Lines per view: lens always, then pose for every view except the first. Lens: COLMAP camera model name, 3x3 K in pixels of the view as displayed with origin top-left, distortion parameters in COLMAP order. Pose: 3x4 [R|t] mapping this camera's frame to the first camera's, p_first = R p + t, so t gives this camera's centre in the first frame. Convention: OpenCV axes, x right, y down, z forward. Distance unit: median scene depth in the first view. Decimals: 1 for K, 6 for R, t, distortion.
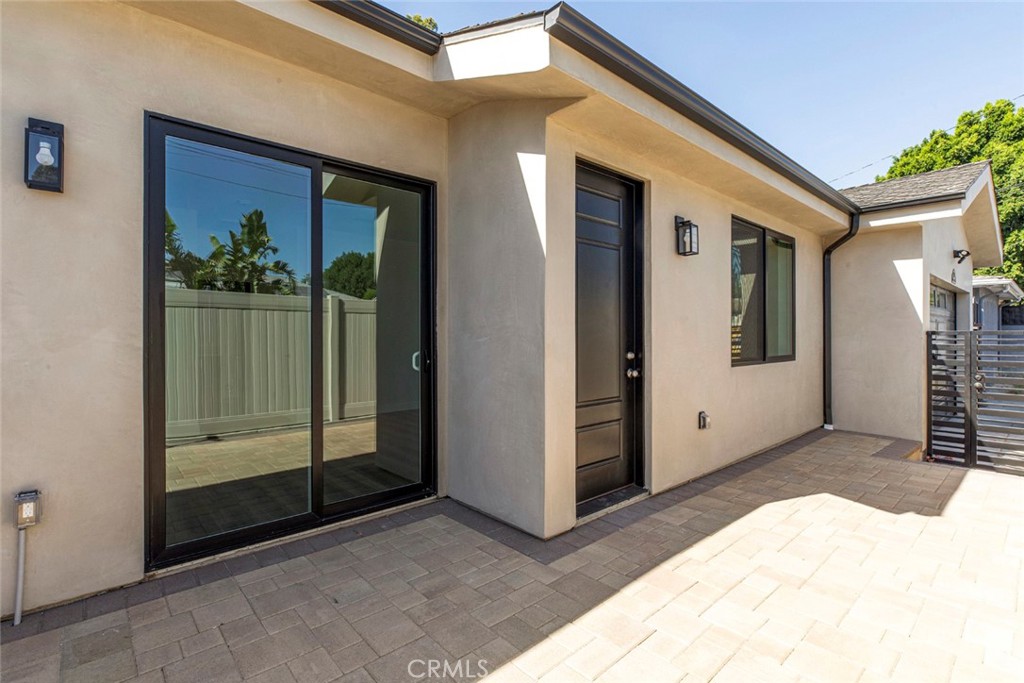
lens RADIAL K [[492.9, 0, 509.4], [0, 492.9, 337.5], [0, 0, 1]] dist [0.002989, -0.000605]
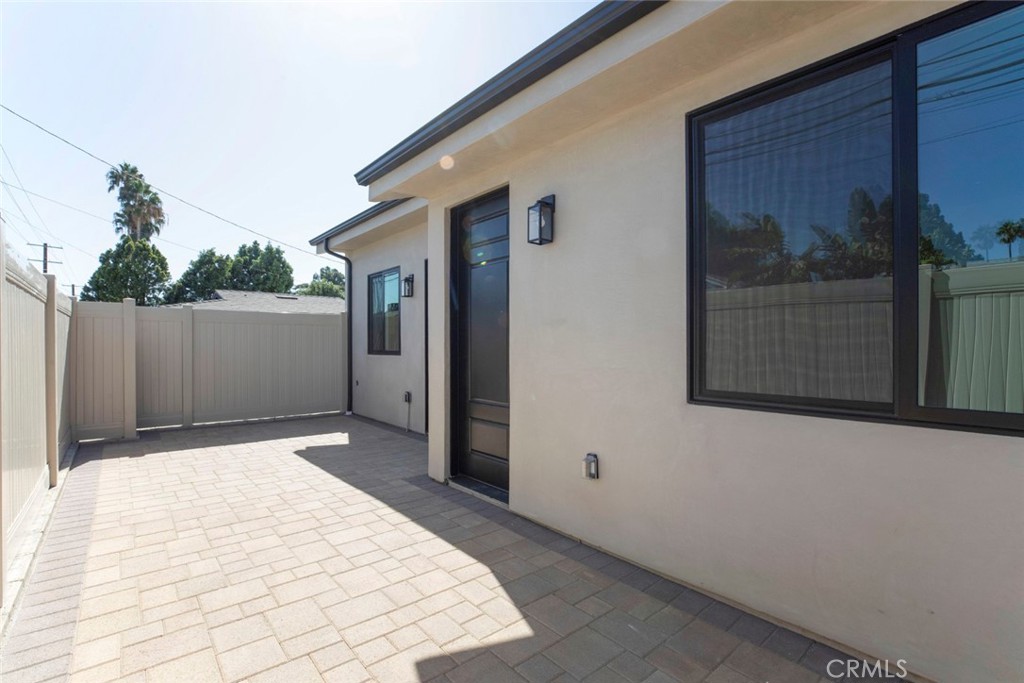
lens RADIAL K [[473.3, 0, 510.0], [0, 473.3, 348.0], [0, 0, 1]] dist [0.000341, 0.000472]
pose [[-0.058454, -0.002732, -0.998286, 1.291741], [-0.005733, 0.999981, -0.002401, 0.003073], [0.998274, 0.005583, -0.058468, 1.116298]]
